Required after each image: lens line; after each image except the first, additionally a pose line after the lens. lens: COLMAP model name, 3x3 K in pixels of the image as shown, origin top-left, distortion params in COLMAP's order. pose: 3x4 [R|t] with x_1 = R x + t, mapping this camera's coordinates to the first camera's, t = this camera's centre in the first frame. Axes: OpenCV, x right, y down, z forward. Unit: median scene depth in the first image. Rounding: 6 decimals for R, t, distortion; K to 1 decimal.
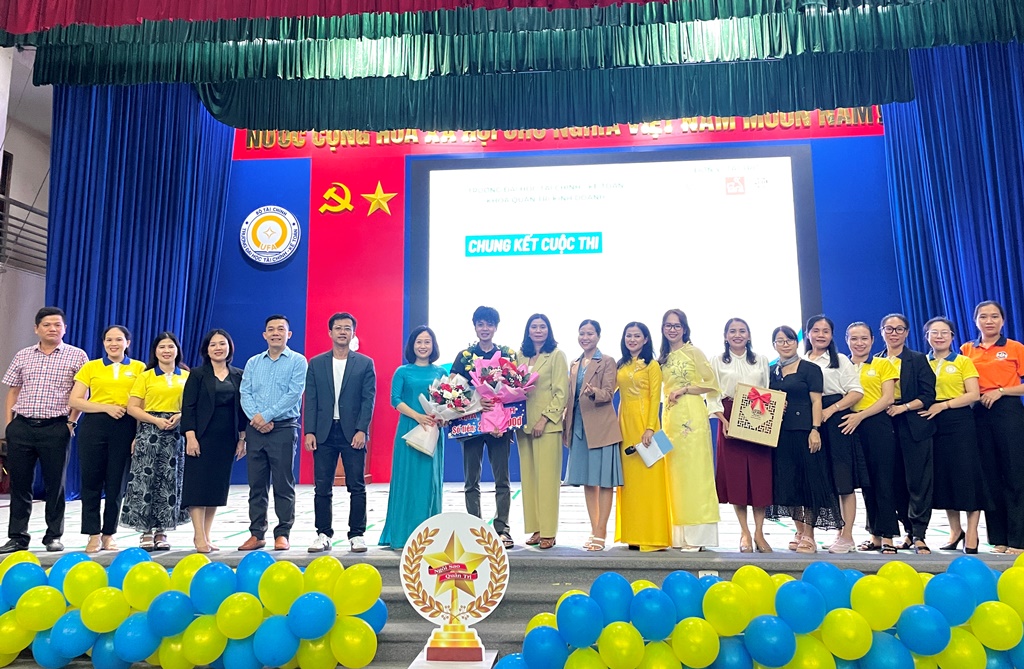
lens RADIAL K [[820.2, 0, 509.7], [0, 820.2, 289.9], [0, 0, 1]] dist [0.064961, -0.081212]
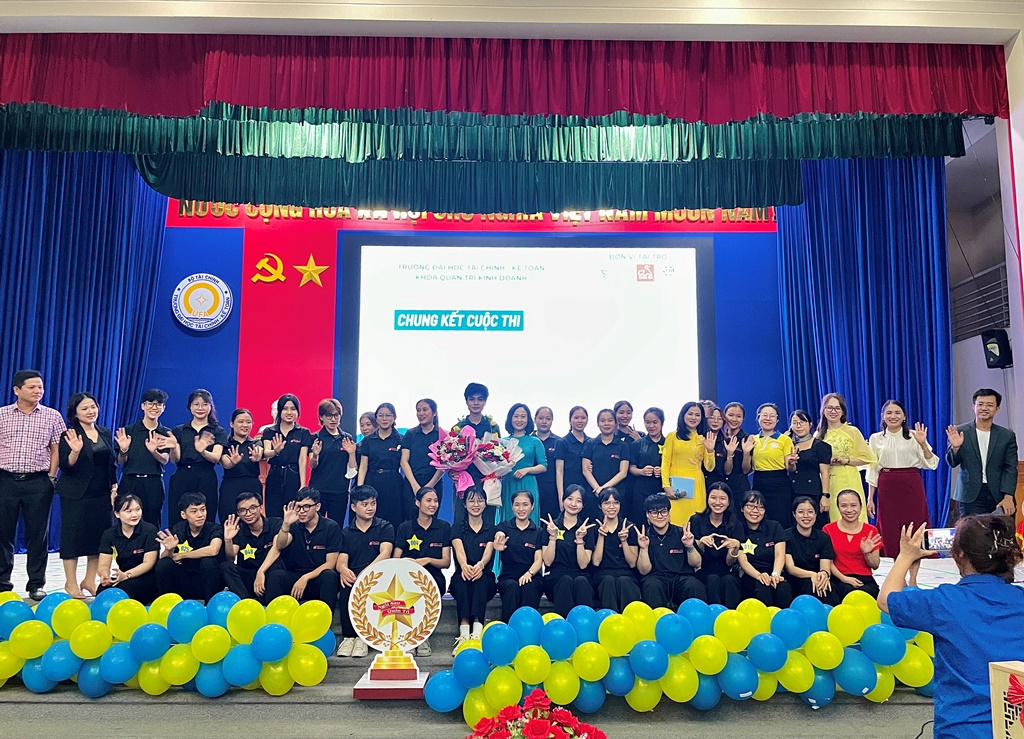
lens RADIAL K [[818.1, 0, 510.8], [0, 818.1, 390.7], [0, 0, 1]] dist [0.028605, -0.006834]
pose [[0.994559, 0.024115, 0.101344, -0.011672], [-0.028300, 0.998797, 0.040058, -0.010317], [-0.100256, -0.042708, 0.994045, -0.076639]]
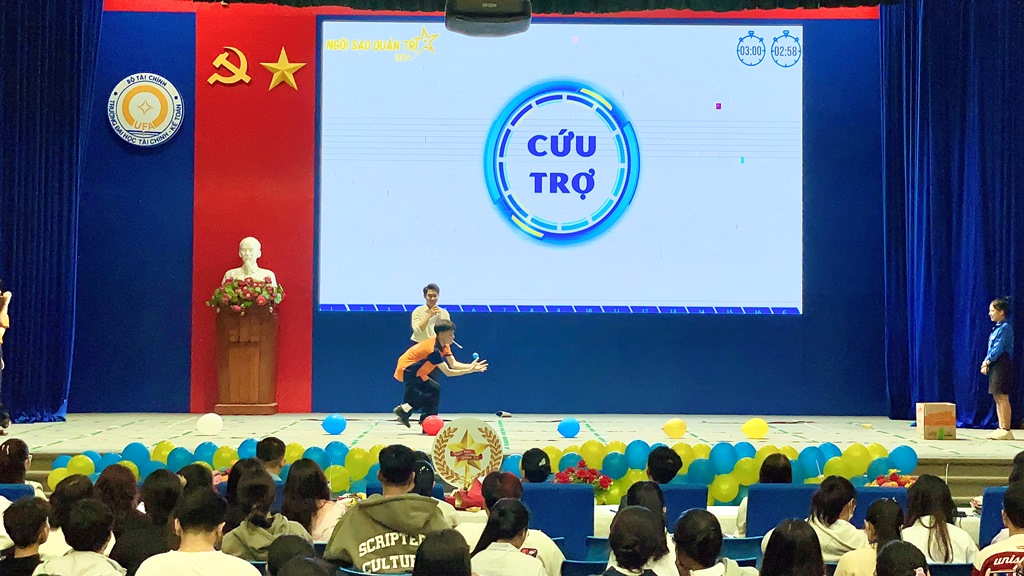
lens RADIAL K [[1691.1, 0, 512.0], [0, 1691.1, 288.0], [0, 0, 1]] dist [0.009087, 0.042967]
pose [[0.994319, 0.018062, 0.104893, -0.133231], [-0.032502, 0.989949, 0.137636, -0.168657], [-0.101353, -0.140263, 0.984913, -0.864204]]
